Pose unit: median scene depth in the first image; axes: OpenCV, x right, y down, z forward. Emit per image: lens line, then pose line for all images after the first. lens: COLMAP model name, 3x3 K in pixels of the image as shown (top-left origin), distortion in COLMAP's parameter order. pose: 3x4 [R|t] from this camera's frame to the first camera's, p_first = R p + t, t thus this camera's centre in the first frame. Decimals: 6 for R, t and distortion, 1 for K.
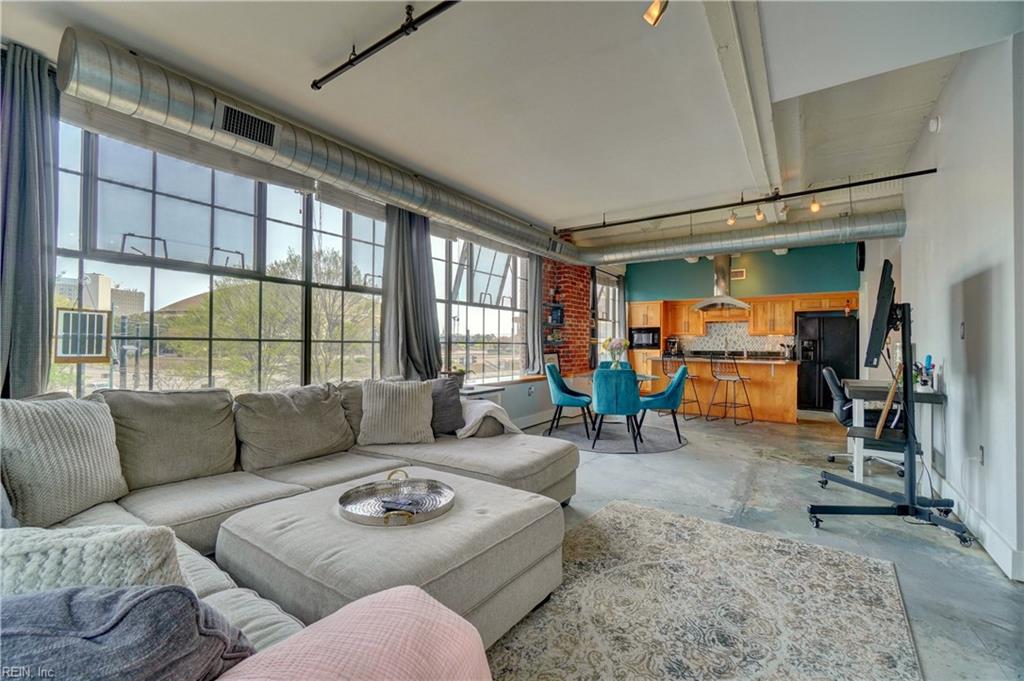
lens RADIAL K [[437.3, 0, 505.6], [0, 437.3, 340.2], [0, 0, 1]] dist [-0.005030, 0.000871]
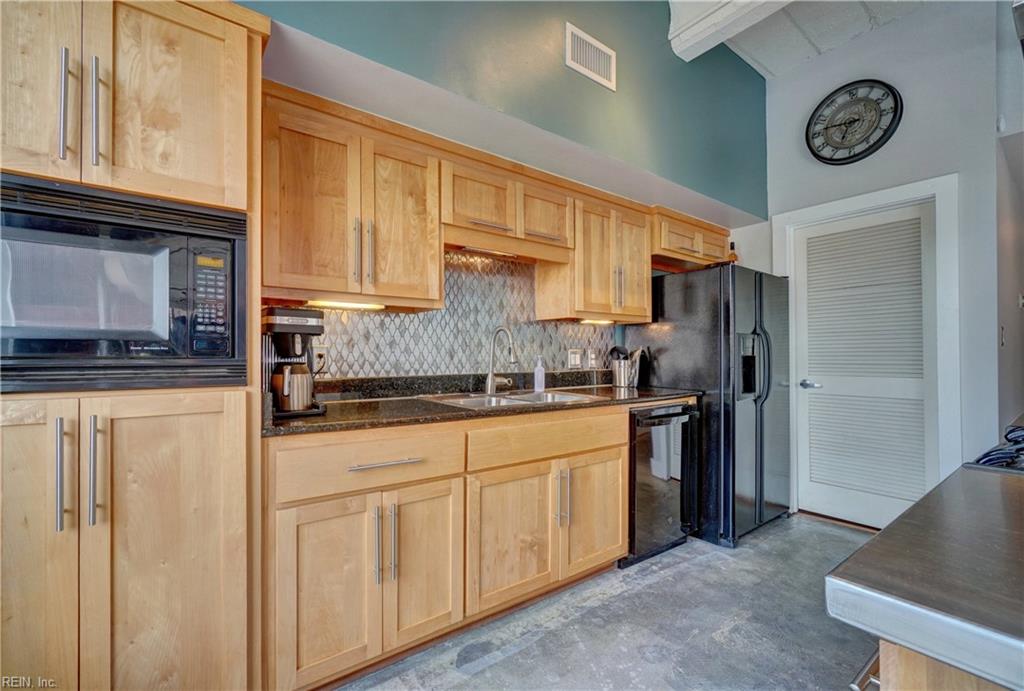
lens RADIAL K [[443.1, 0, 500.7], [0, 443.1, 352.1], [0, 0, 1]] dist [-0.000689, 0.000404]
pose [[0.325594, 0.001795, 0.945508, 0.565696], [-0.003088, 0.999995, -0.000835, 0.026862], [-0.945505, -0.002648, 0.325598, 1.979257]]
